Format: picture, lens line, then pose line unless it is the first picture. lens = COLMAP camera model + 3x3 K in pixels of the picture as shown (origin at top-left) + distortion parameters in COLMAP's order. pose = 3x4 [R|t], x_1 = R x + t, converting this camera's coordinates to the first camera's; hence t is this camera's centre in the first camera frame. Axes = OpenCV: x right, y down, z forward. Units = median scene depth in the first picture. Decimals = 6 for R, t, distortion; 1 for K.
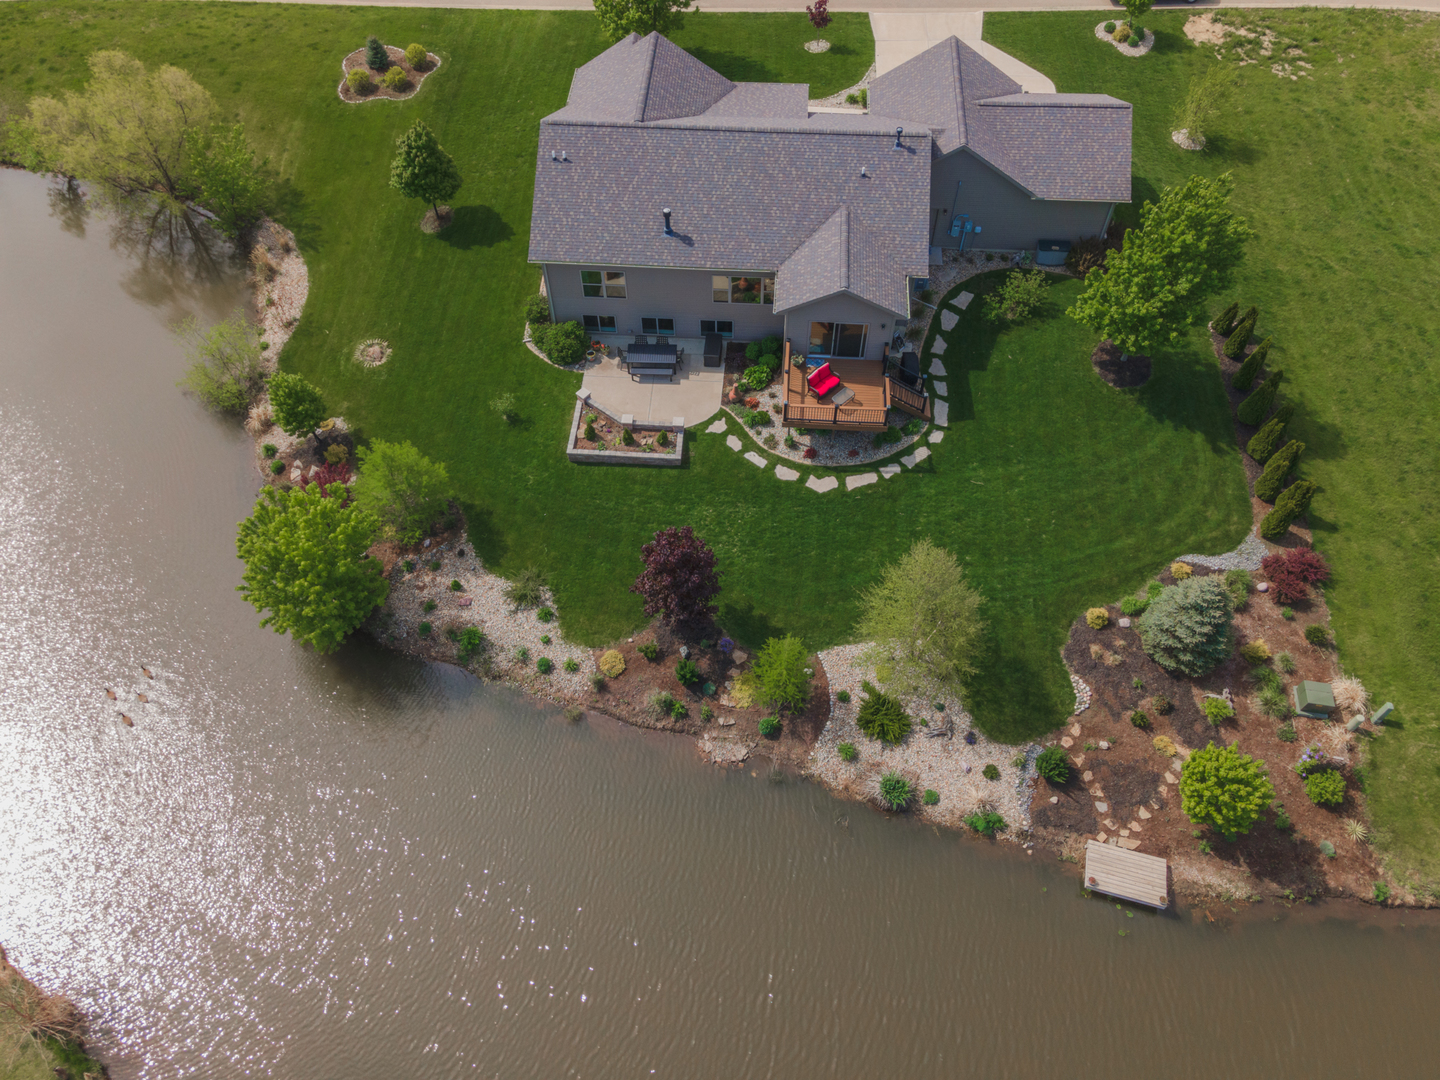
lens RADIAL K [[1049.4, 0, 716.8], [0, 1049.4, 545.6], [0, 0, 1]] dist [0.034095, 0.019778]
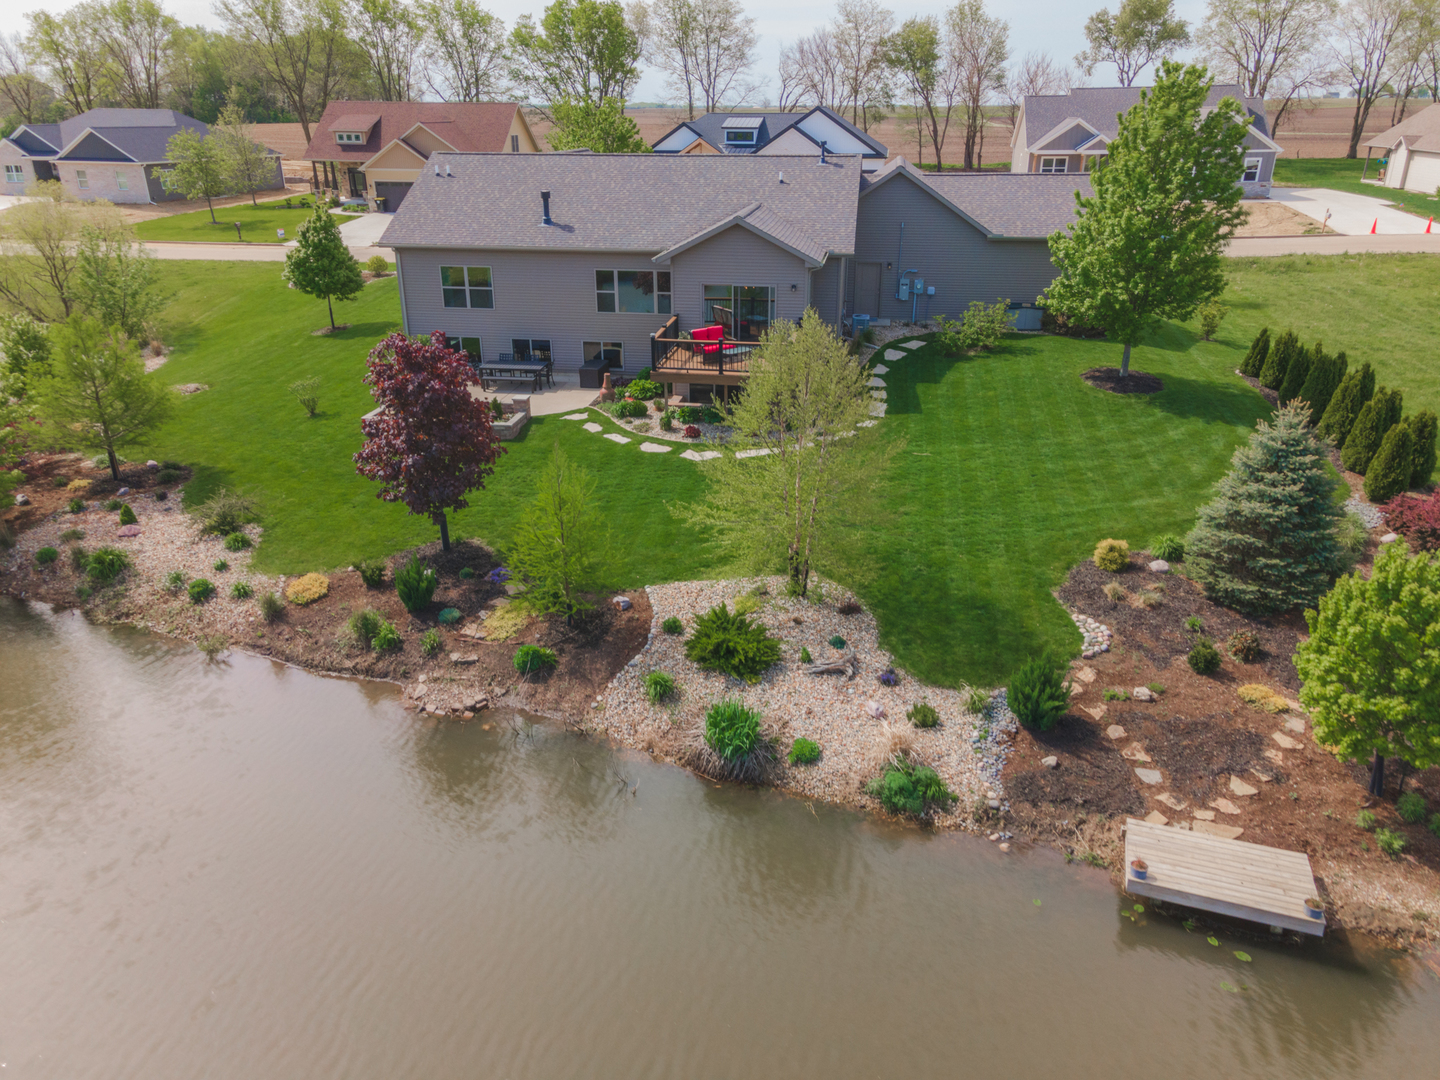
lens RADIAL K [[1049.4, 0, 719.6], [0, 1049.4, 543.0], [0, 0, 1]] dist [0.034095, 0.019778]
pose [[0.996501, 0.040120, -0.073323, 0.165984], [-0.073123, 0.843385, -0.532311, 0.363597], [0.040483, 0.535810, 0.843368, 0.438176]]
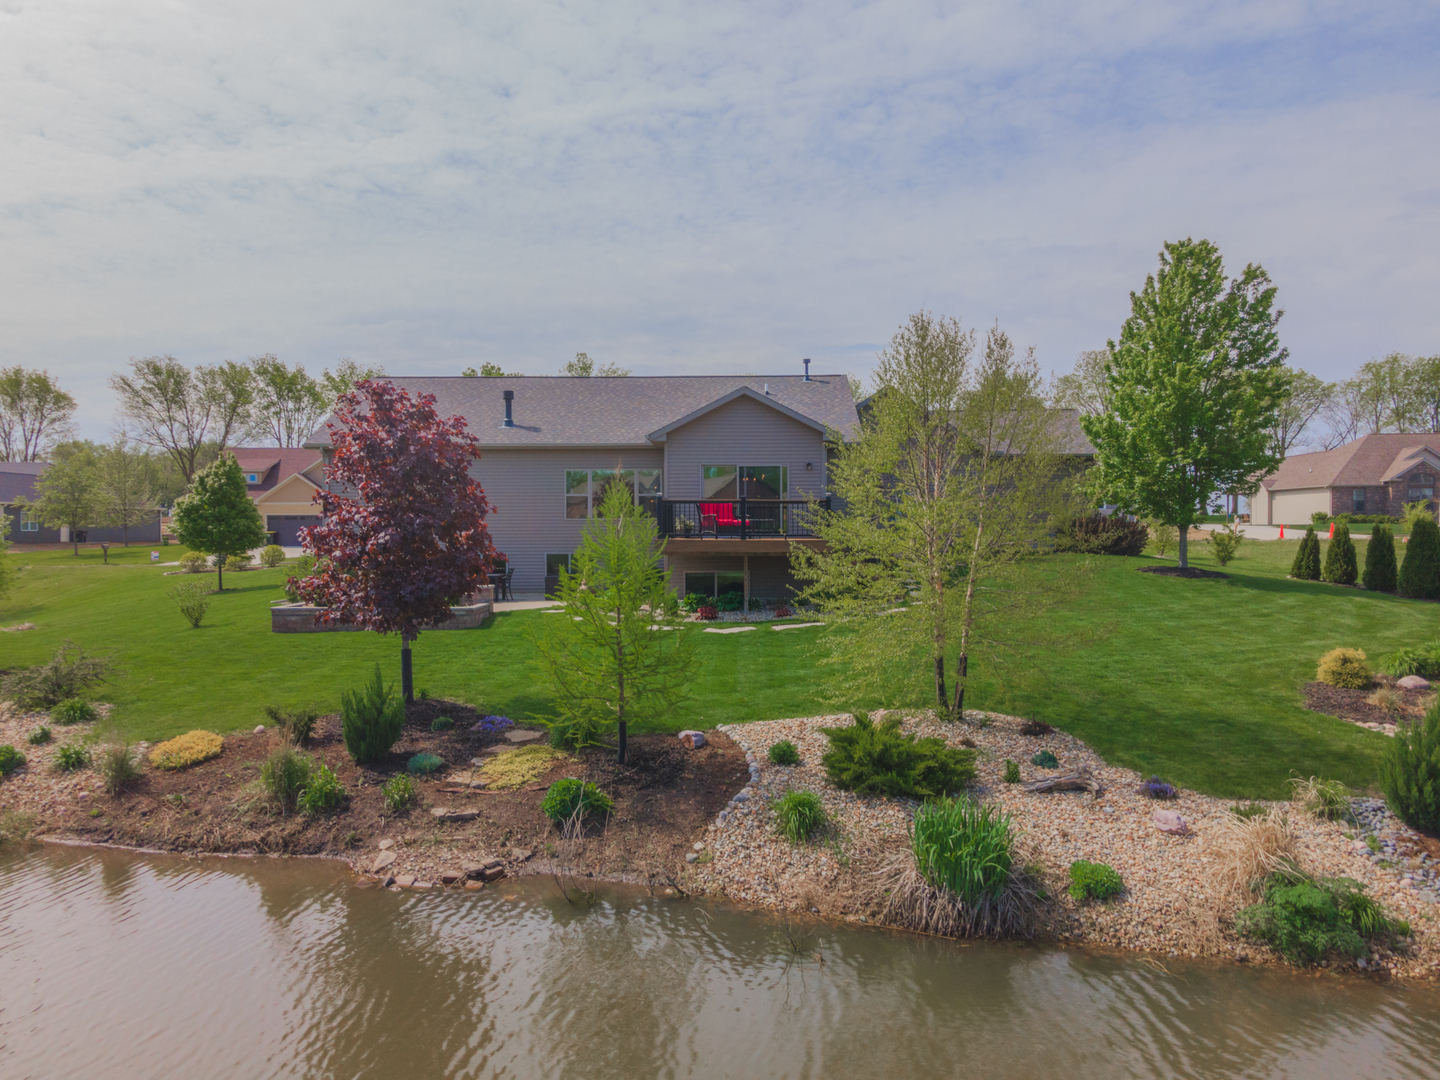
lens RADIAL K [[1049.4, 0, 722.6], [0, 1049.4, 542.6], [0, 0, 1]] dist [0.034095, 0.019778]
pose [[0.998994, 0.008744, 0.043994, 0.072788], [0.030542, 0.585718, -0.809940, 0.356829], [-0.032850, 0.810468, 0.584861, 0.641363]]
